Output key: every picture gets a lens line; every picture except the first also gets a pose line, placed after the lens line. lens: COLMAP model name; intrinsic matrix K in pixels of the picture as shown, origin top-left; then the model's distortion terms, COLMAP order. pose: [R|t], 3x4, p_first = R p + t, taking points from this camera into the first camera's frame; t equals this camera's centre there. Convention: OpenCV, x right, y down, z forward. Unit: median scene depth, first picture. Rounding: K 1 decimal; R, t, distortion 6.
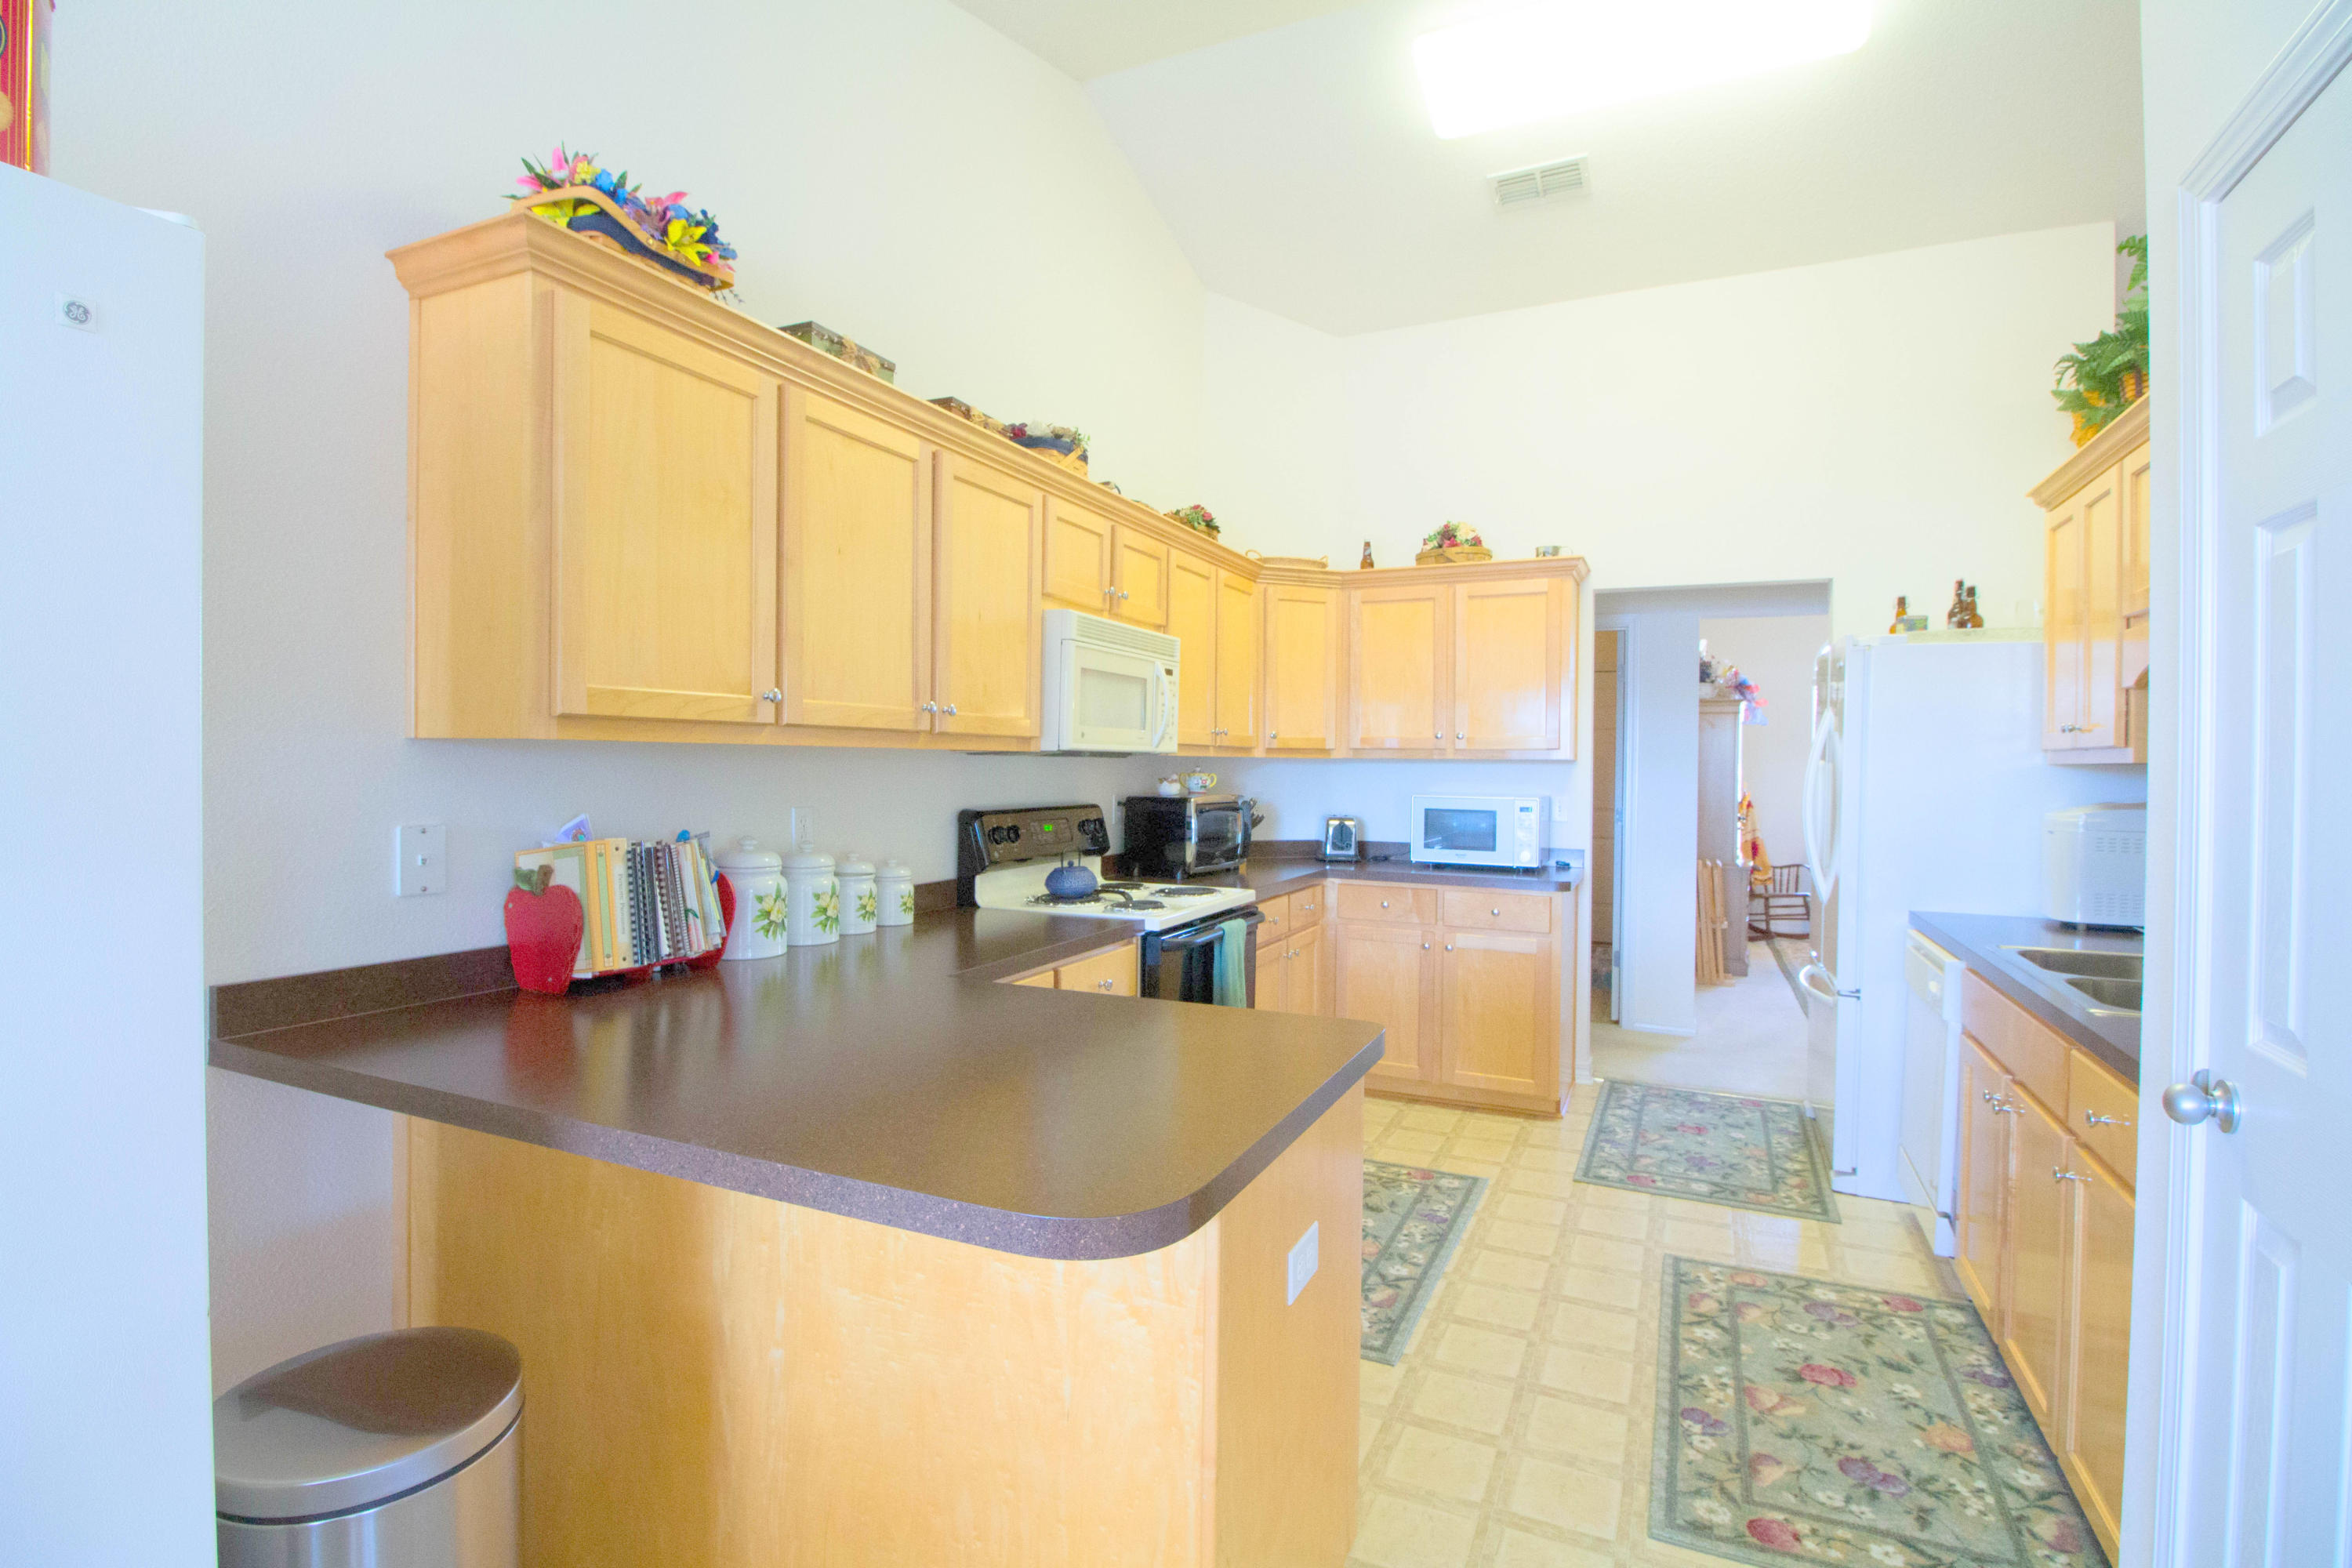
lens RADIAL K [[1112.3, 0, 1188.4], [0, 1112.3, 769.5], [0, 0, 1]] dist [-0.005174, -0.005716]
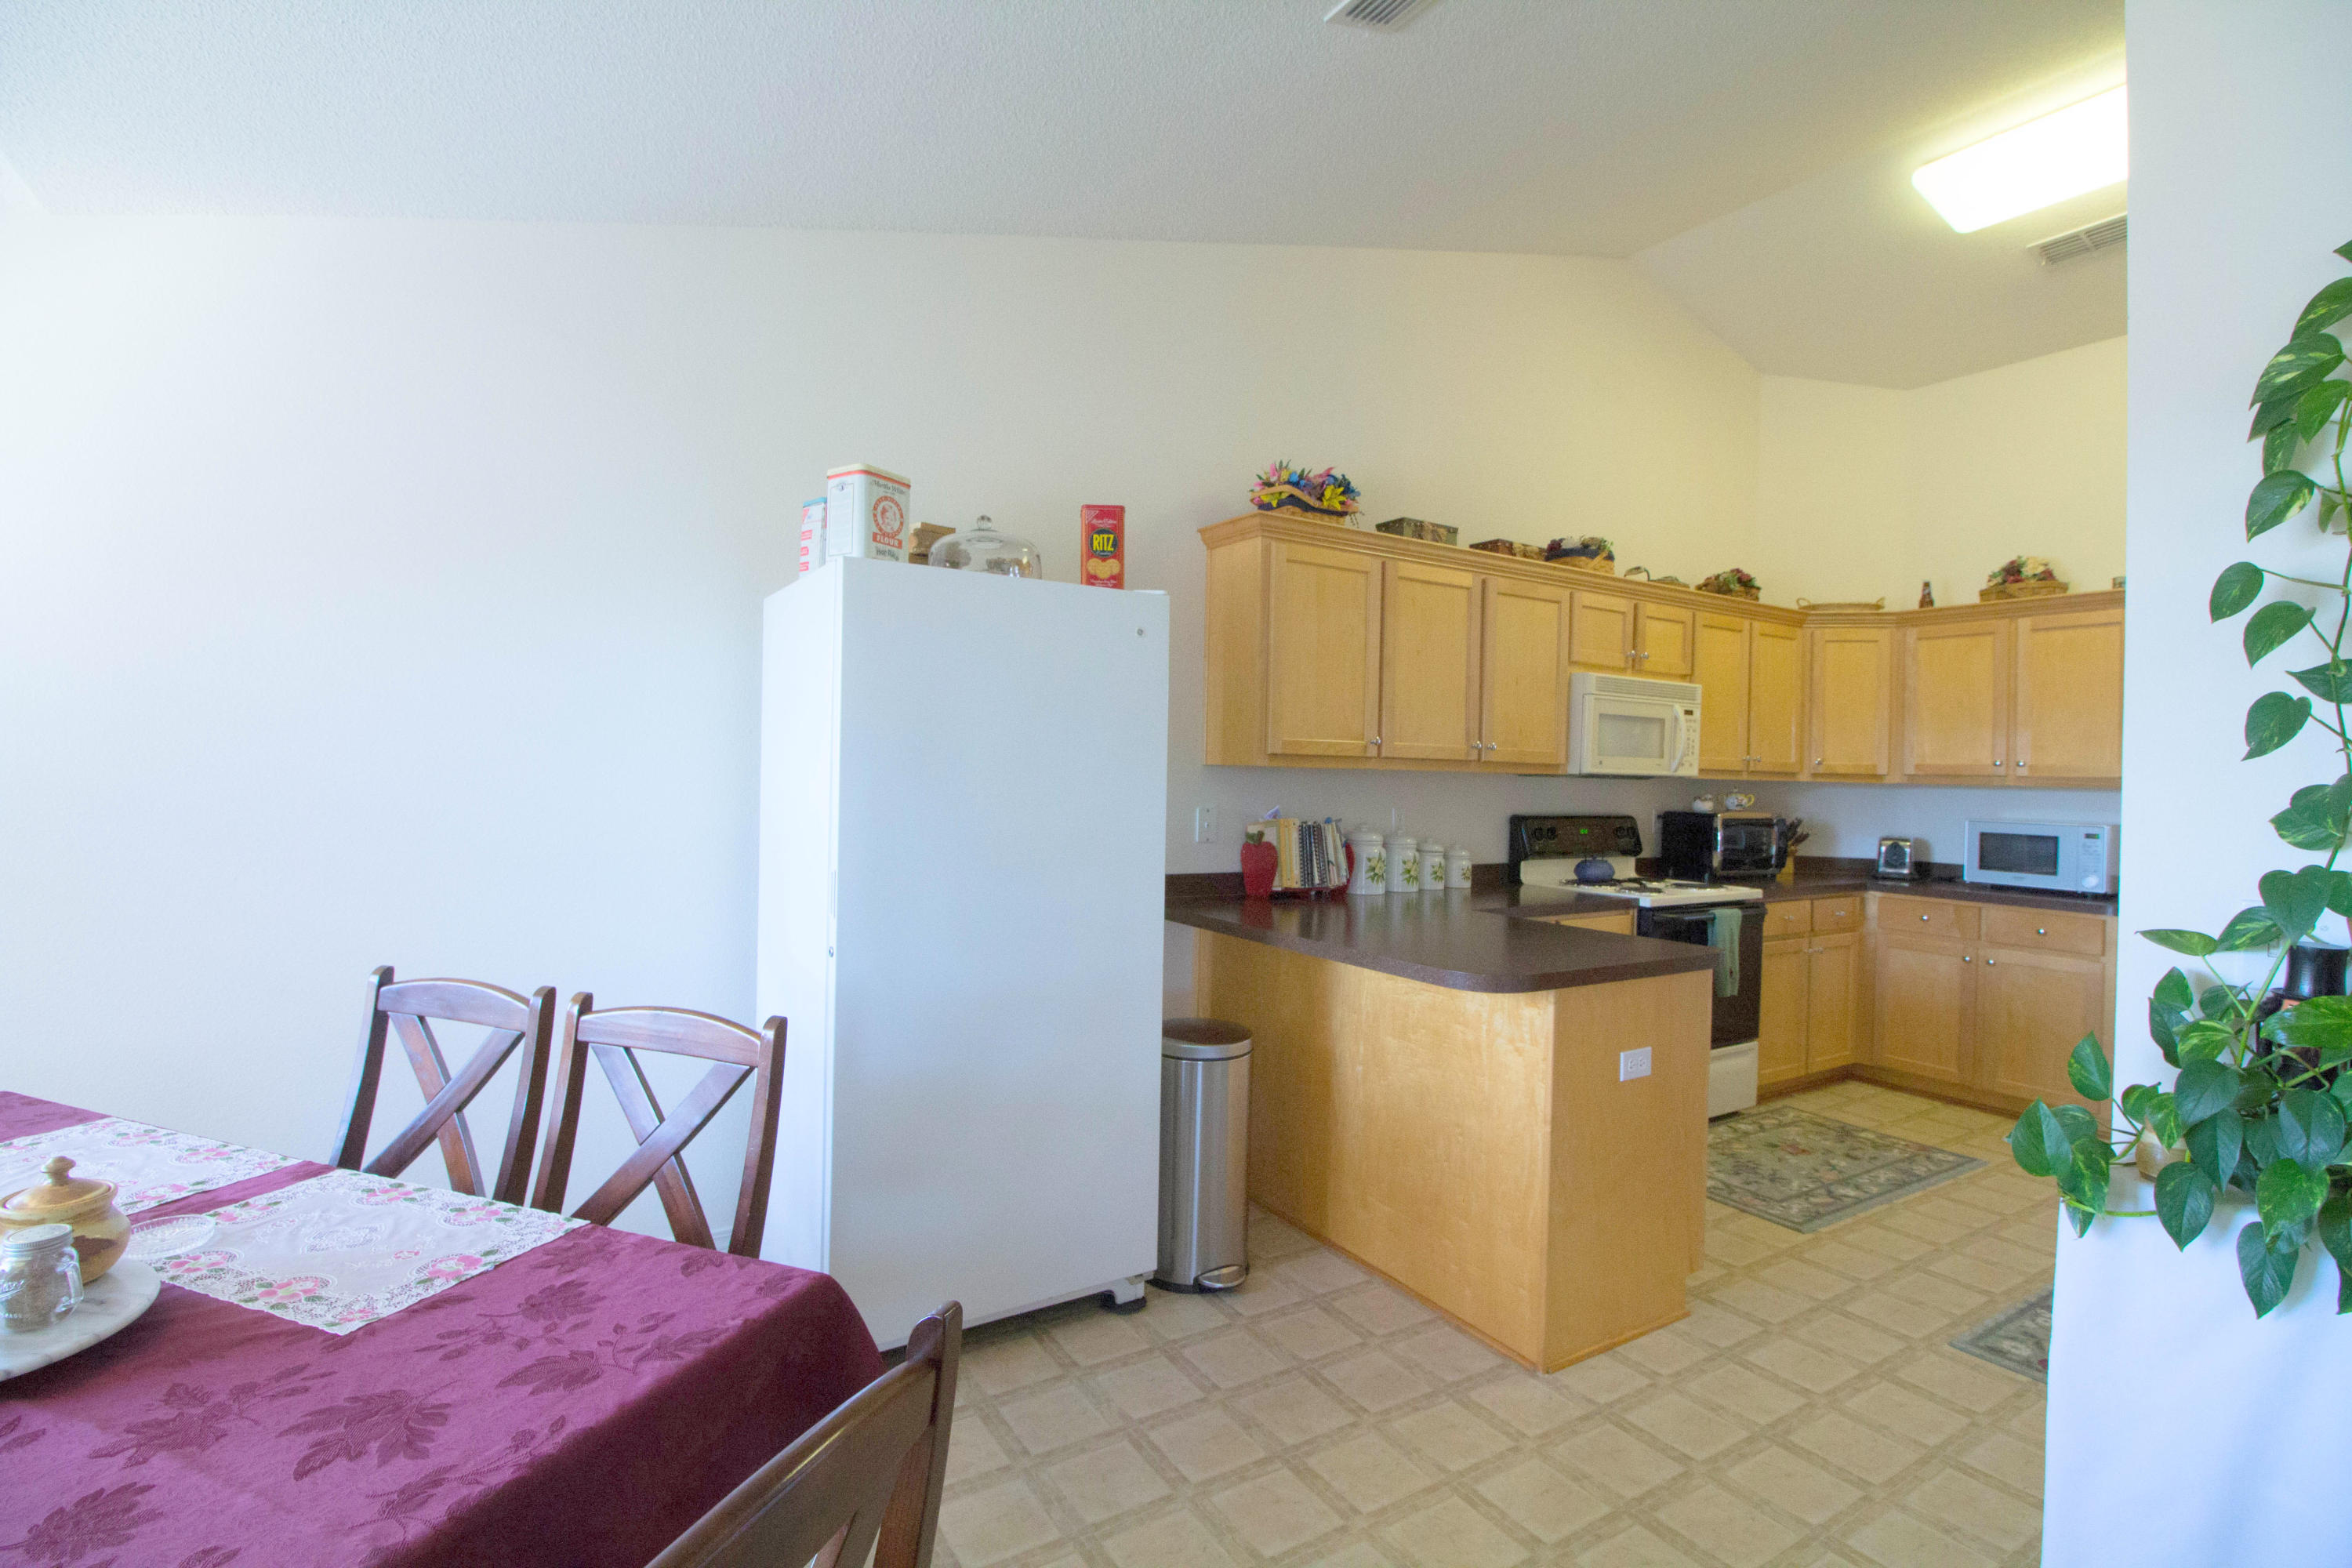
lens RADIAL K [[1007.9, 0, 1168.2], [0, 1007.9, 779.8], [0, 0, 1]] dist [0.002814, 0.000269]
pose [[0.824643, 0.014042, -0.565479, 0.171657], [-0.018627, 0.999824, -0.002336, 0.003057], [0.565347, 0.012459, 0.824759, -0.332195]]
